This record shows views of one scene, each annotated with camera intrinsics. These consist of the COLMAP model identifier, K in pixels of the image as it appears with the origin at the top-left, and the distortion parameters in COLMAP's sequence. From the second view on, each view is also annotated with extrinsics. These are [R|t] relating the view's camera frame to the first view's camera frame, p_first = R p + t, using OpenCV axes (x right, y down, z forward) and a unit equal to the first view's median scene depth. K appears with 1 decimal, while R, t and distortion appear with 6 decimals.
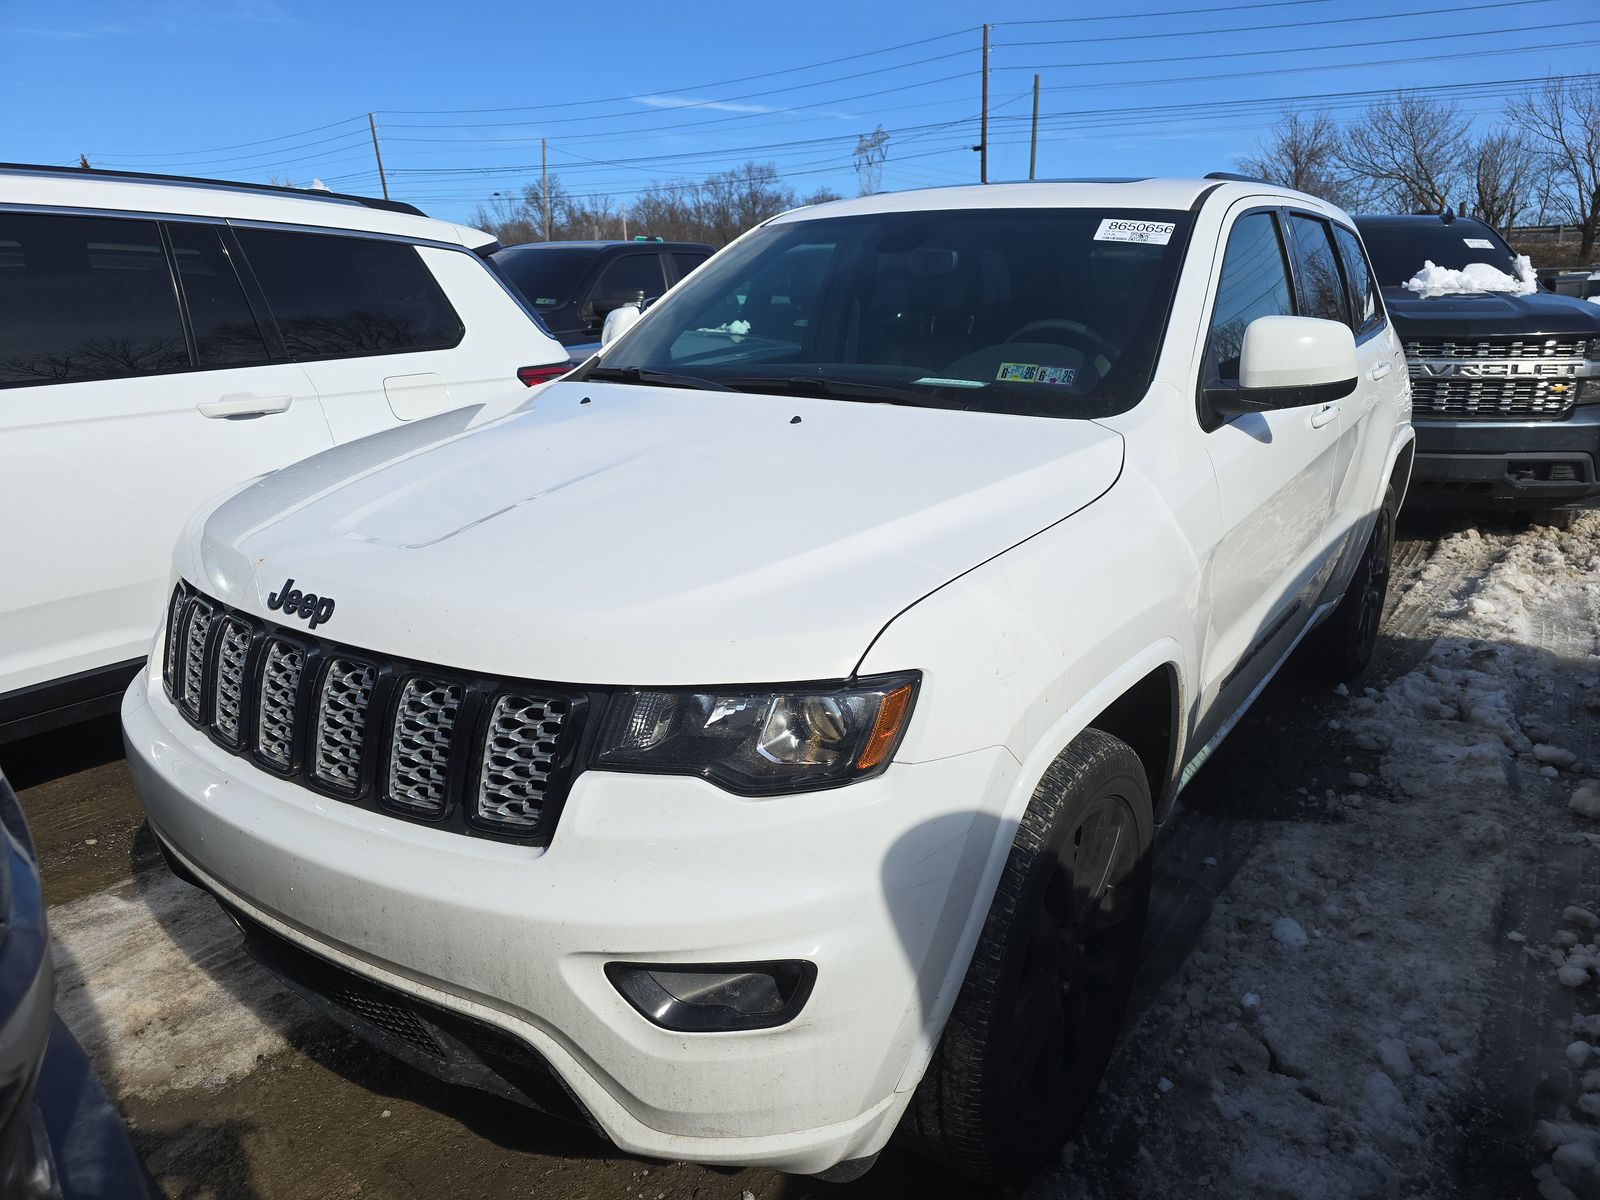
lens RADIAL K [[1126.4, 0, 793.7], [0, 1126.4, 621.2], [0, 0, 1]] dist [0.039522, -0.035391]
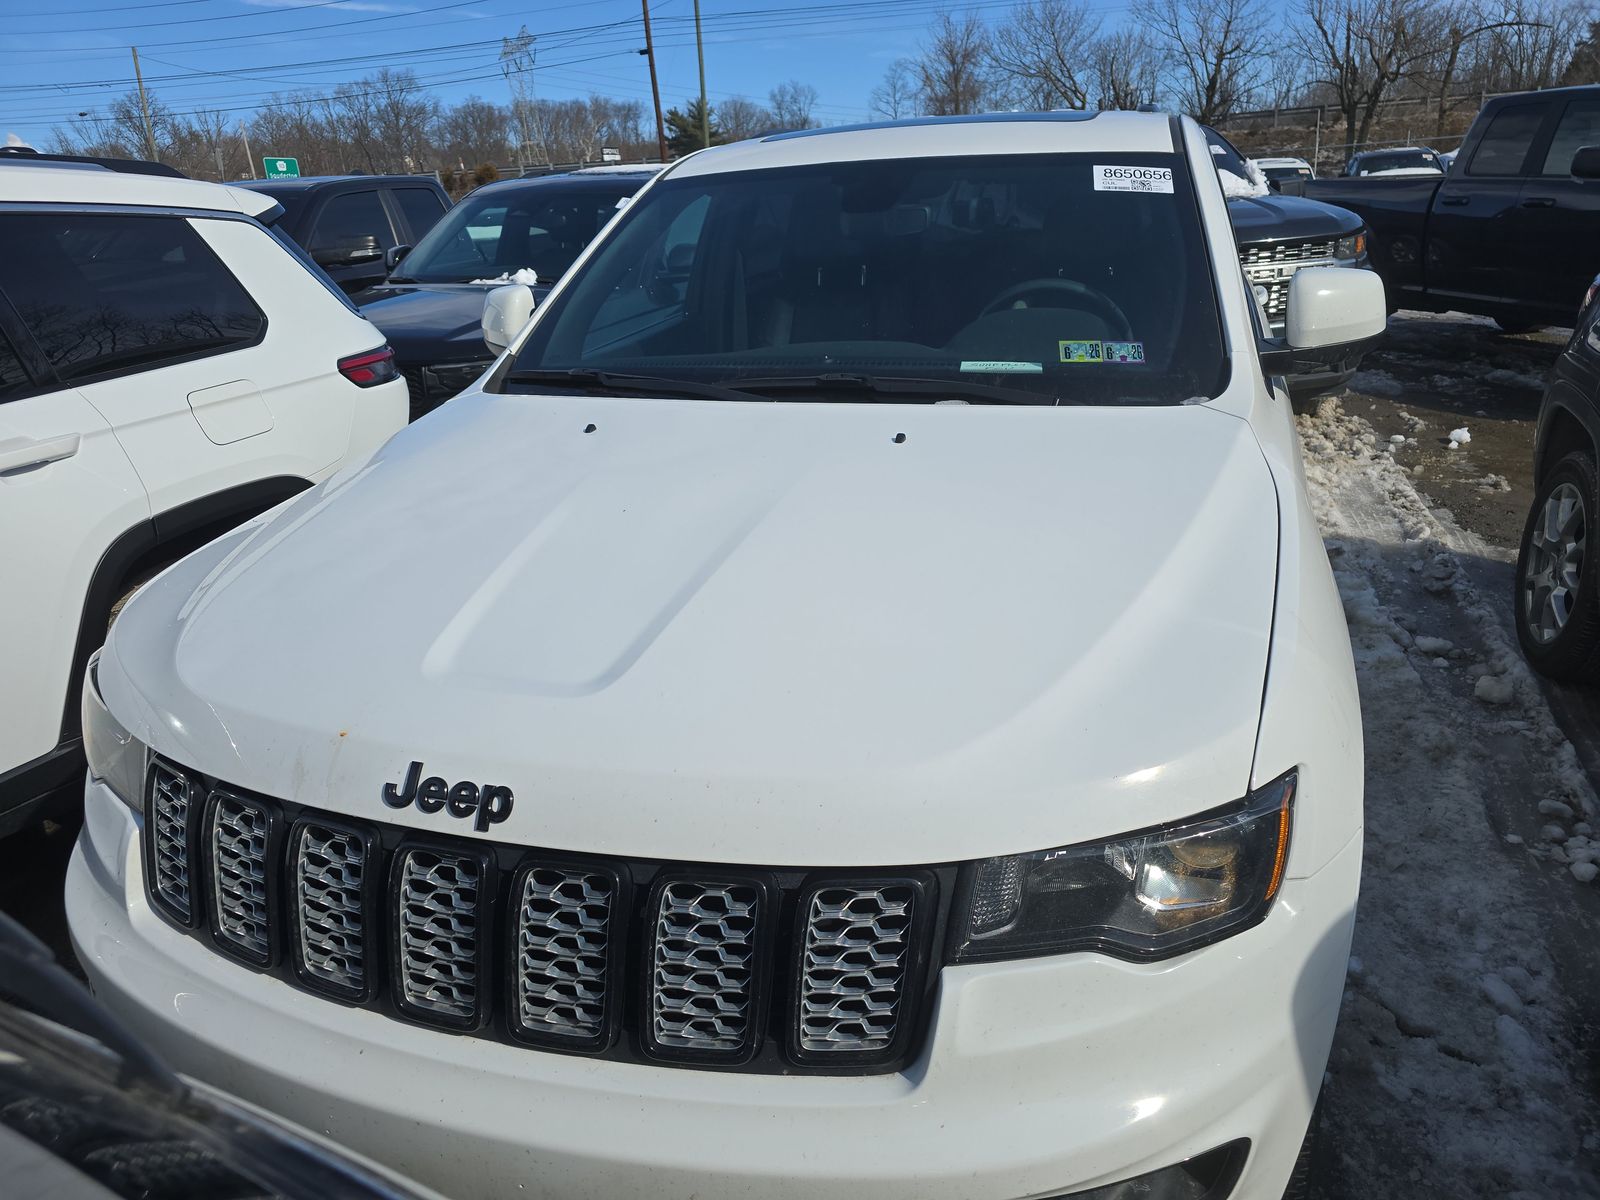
lens RADIAL K [[1126.4, 0, 793.7], [0, 1126.4, 621.2], [0, 0, 1]] dist [0.039522, -0.035391]
pose [[0.955300, -0.145177, 0.257539, -0.194994], [0.125931, 0.987966, 0.089803, -0.080640], [-0.267477, -0.053357, 0.962086, 0.125612]]
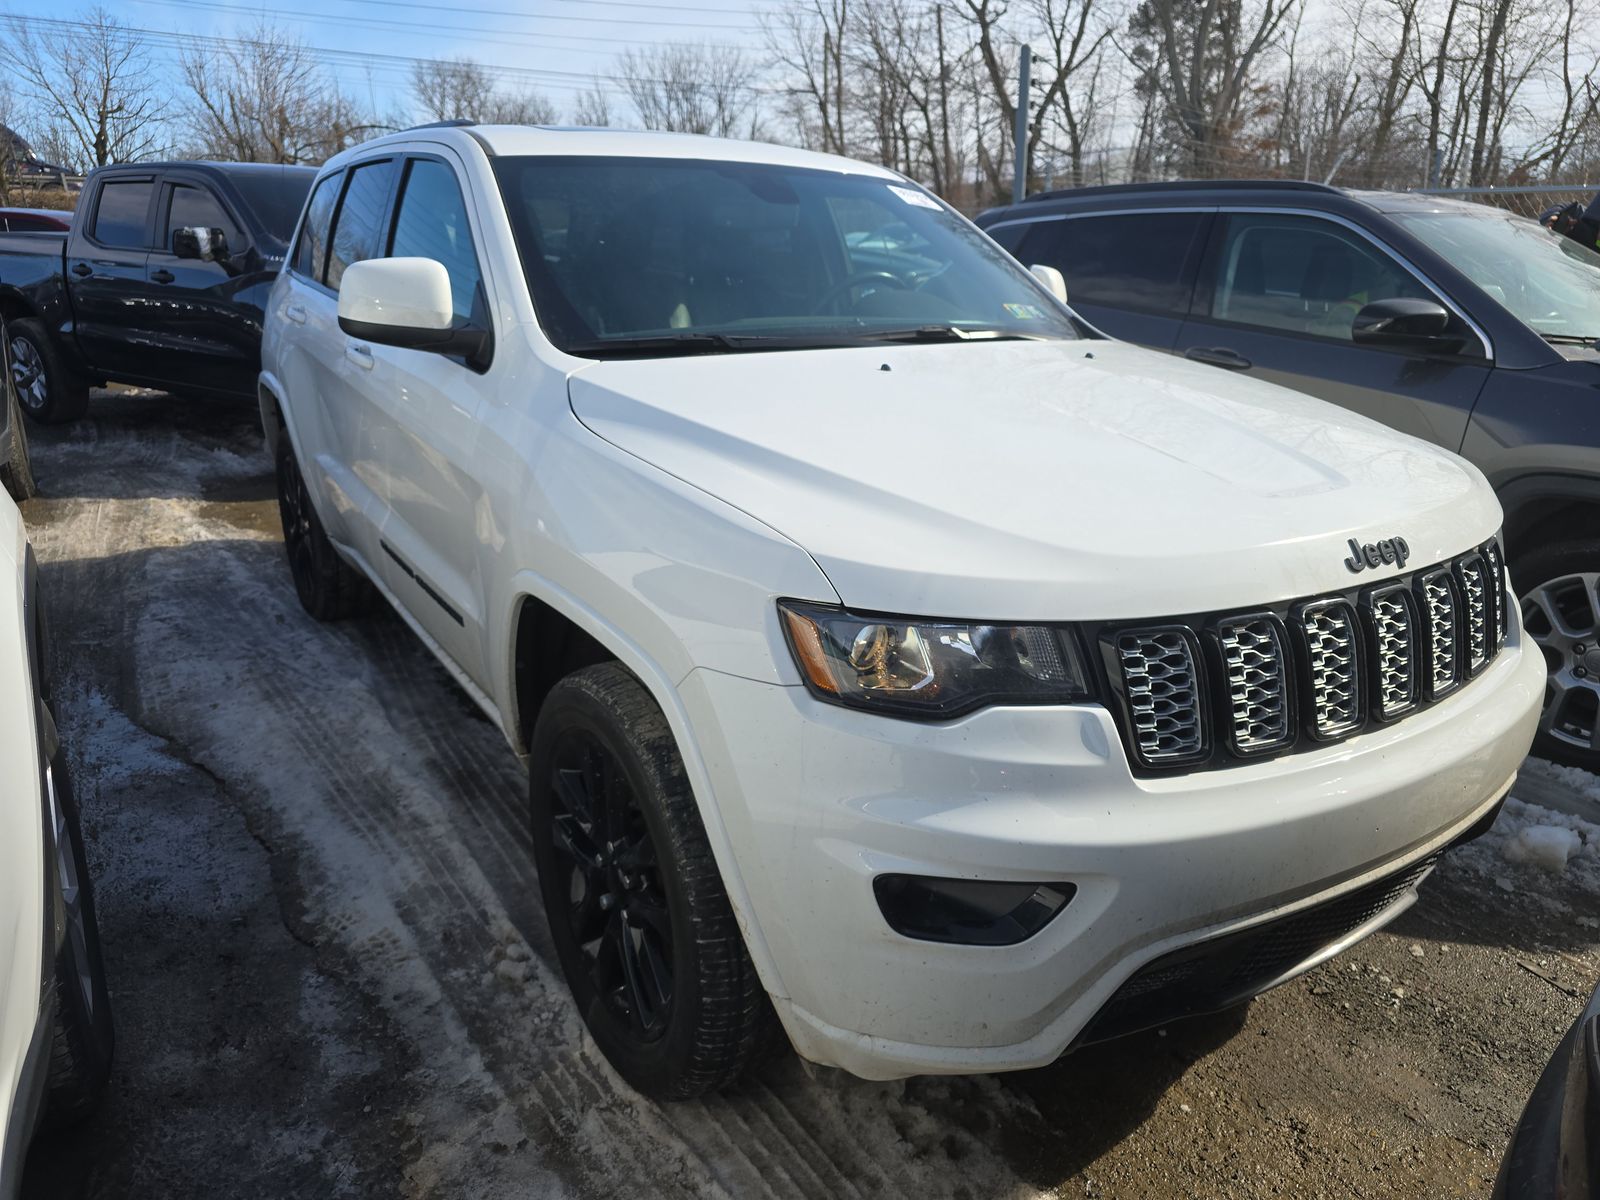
lens RADIAL K [[1126.4, 0, 793.7], [0, 1126.4, 621.2], [0, 0, 1]] dist [0.039522, -0.035391]
pose [[0.320559, -0.282113, 0.904242, -0.771755], [0.243380, 0.947101, 0.209204, -0.150451], [-0.915428, 0.153012, 0.372263, 0.550232]]
